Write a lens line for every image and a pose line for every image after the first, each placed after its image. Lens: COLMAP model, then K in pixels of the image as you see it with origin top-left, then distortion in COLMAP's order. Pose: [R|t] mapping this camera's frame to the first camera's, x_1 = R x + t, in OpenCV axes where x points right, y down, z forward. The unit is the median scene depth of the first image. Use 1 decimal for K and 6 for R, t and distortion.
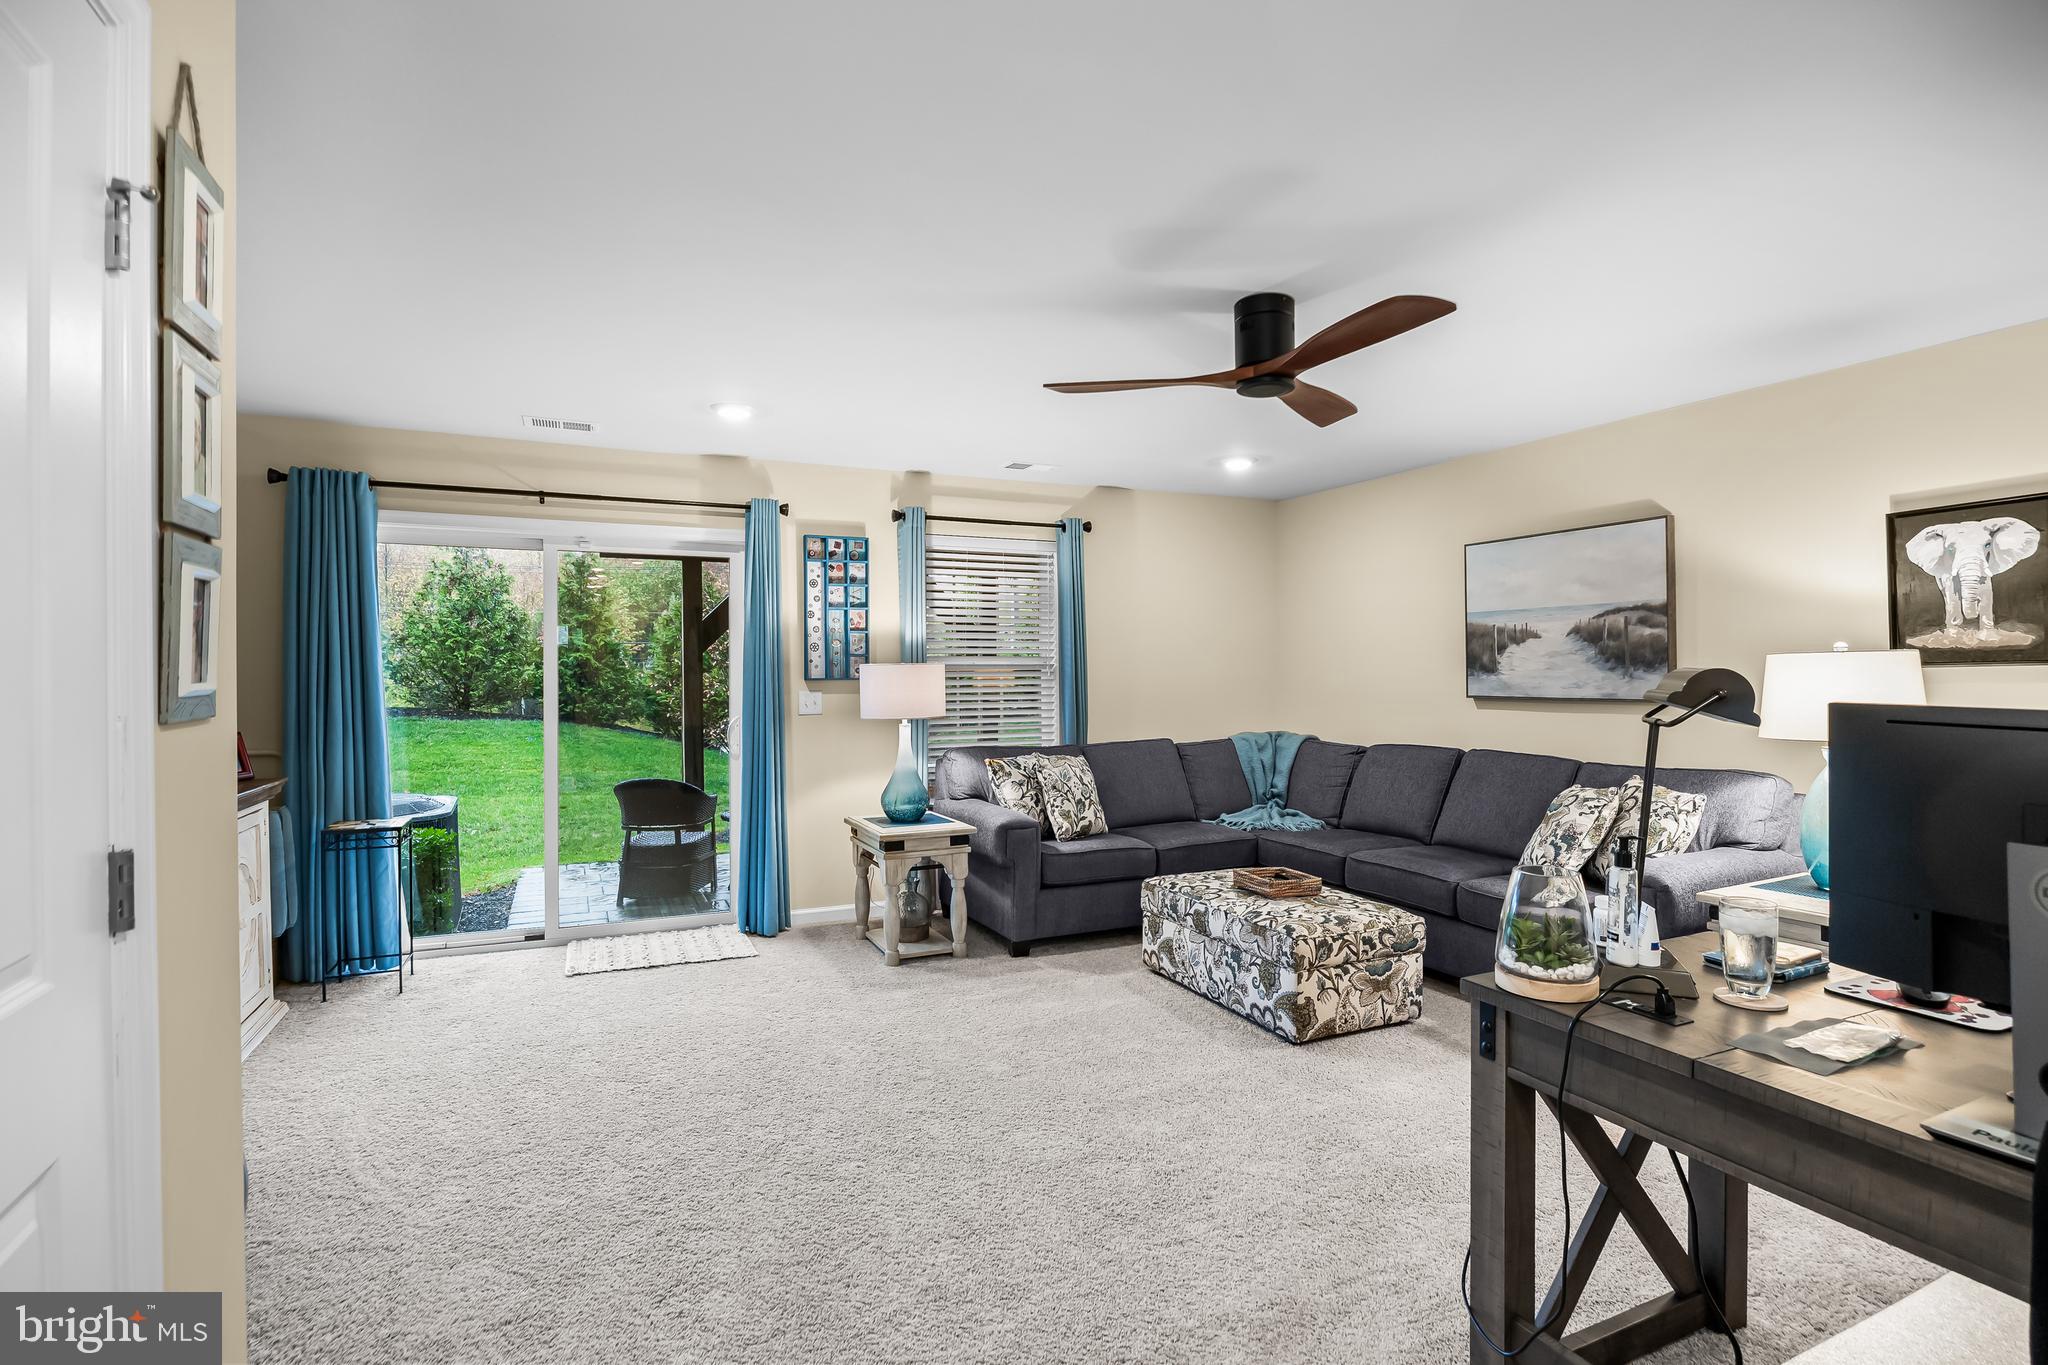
lens RADIAL K [[994.0, 0, 1024.0], [0, 994.0, 682.5], [0, 0, 1]] dist [-0.004099, -0.000094]
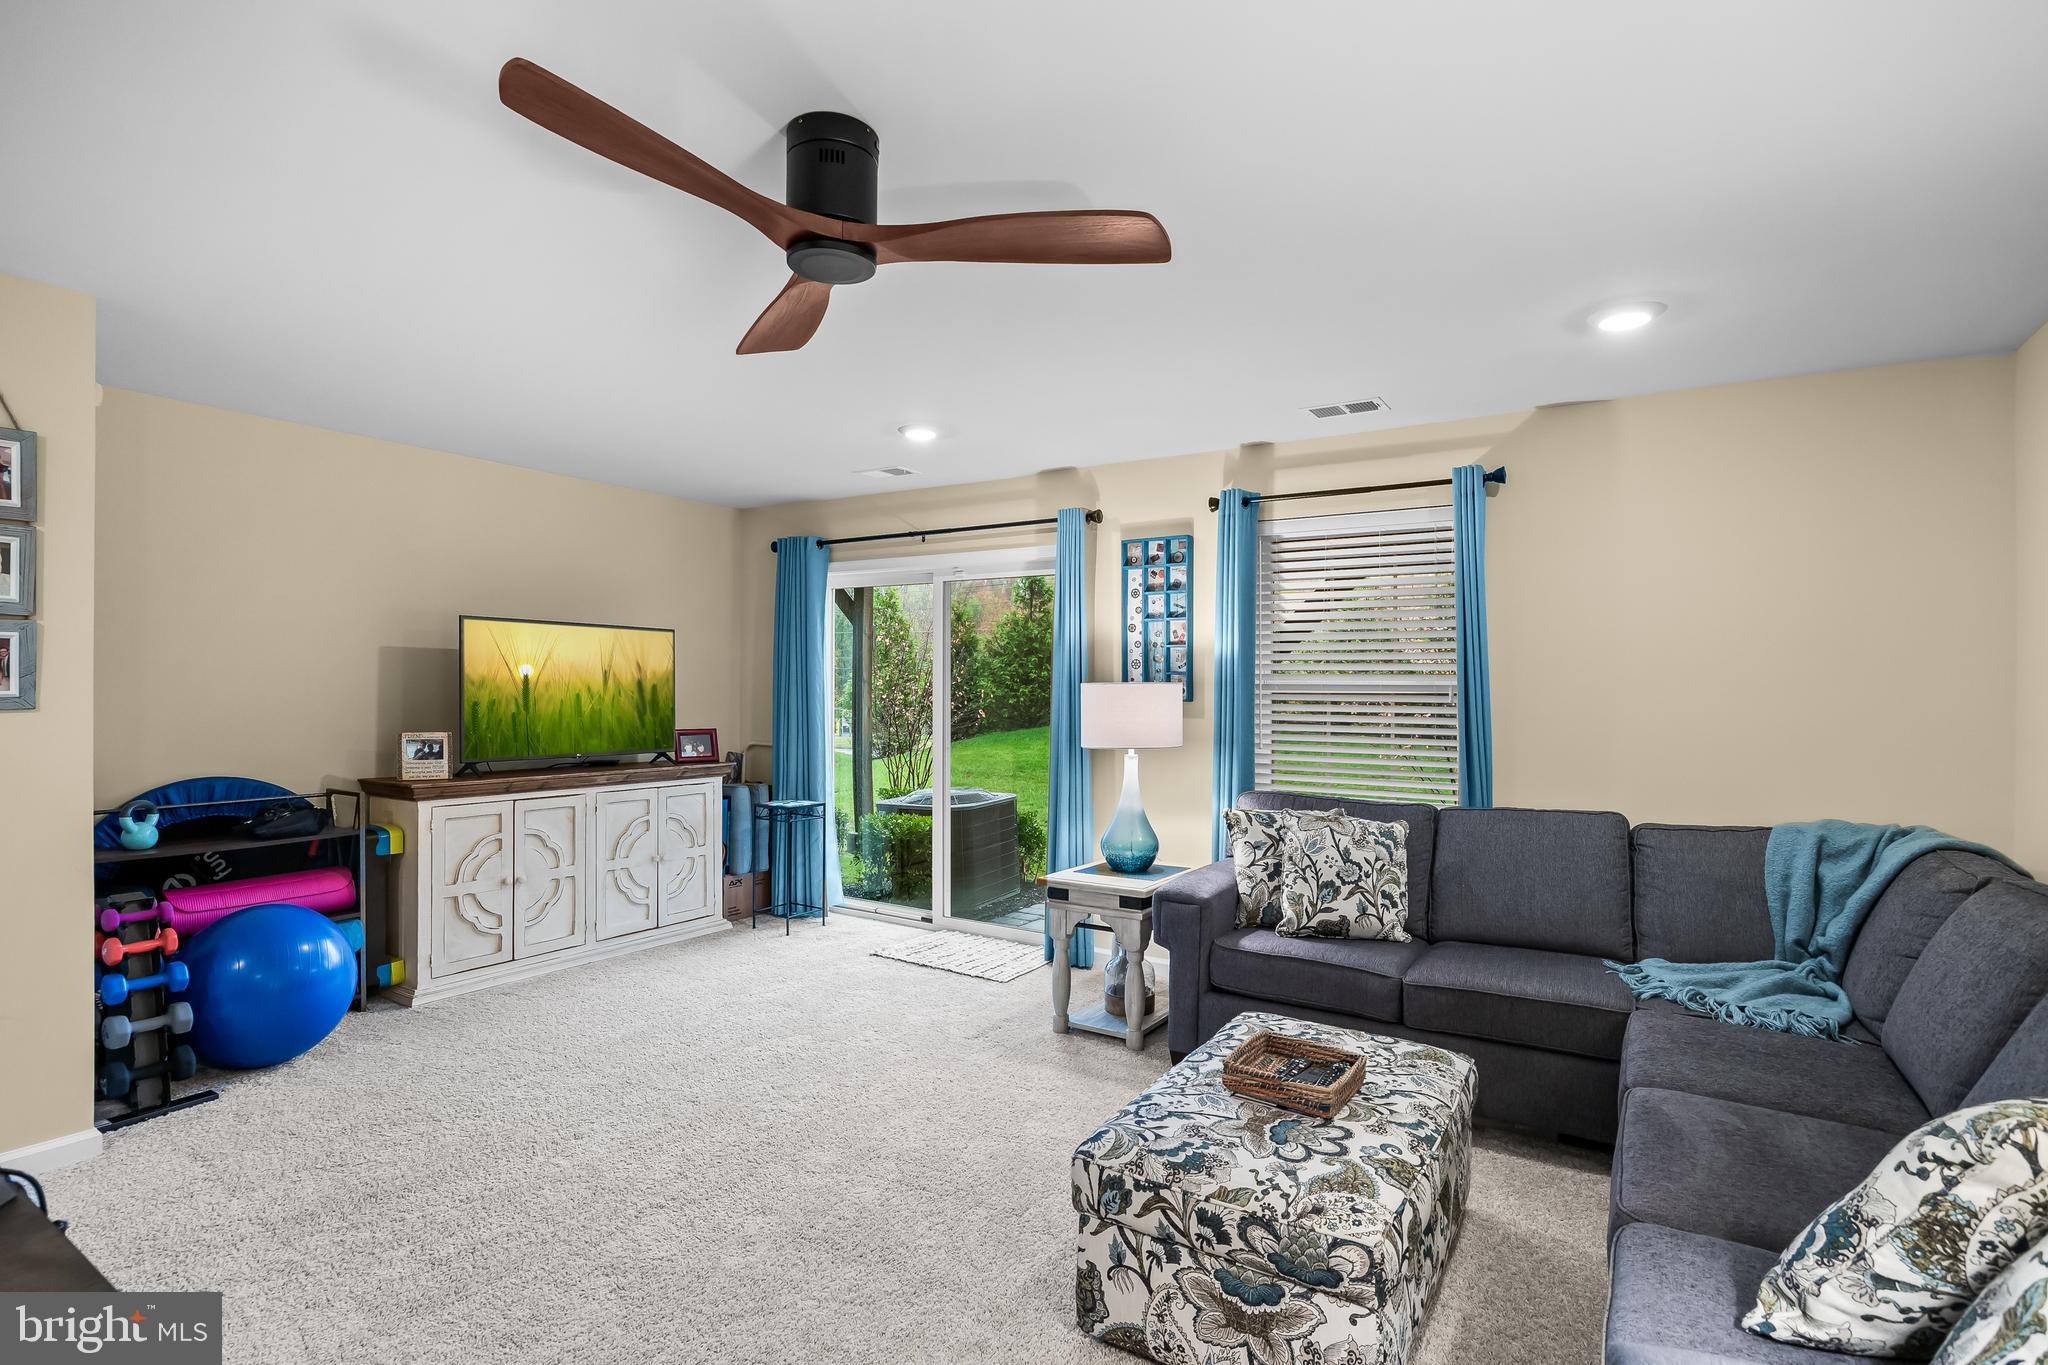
lens RADIAL K [[1002.5, 0, 1024.0], [0, 1002.5, 682.5], [0, 0, 1]] dist [0.001821, 0.000523]
pose [[0.540747, 0.006884, -0.841157, 0.514341], [-0.015425, 0.999880, -0.001733, -0.015978], [0.841044, 0.013912, 0.540788, 0.435327]]
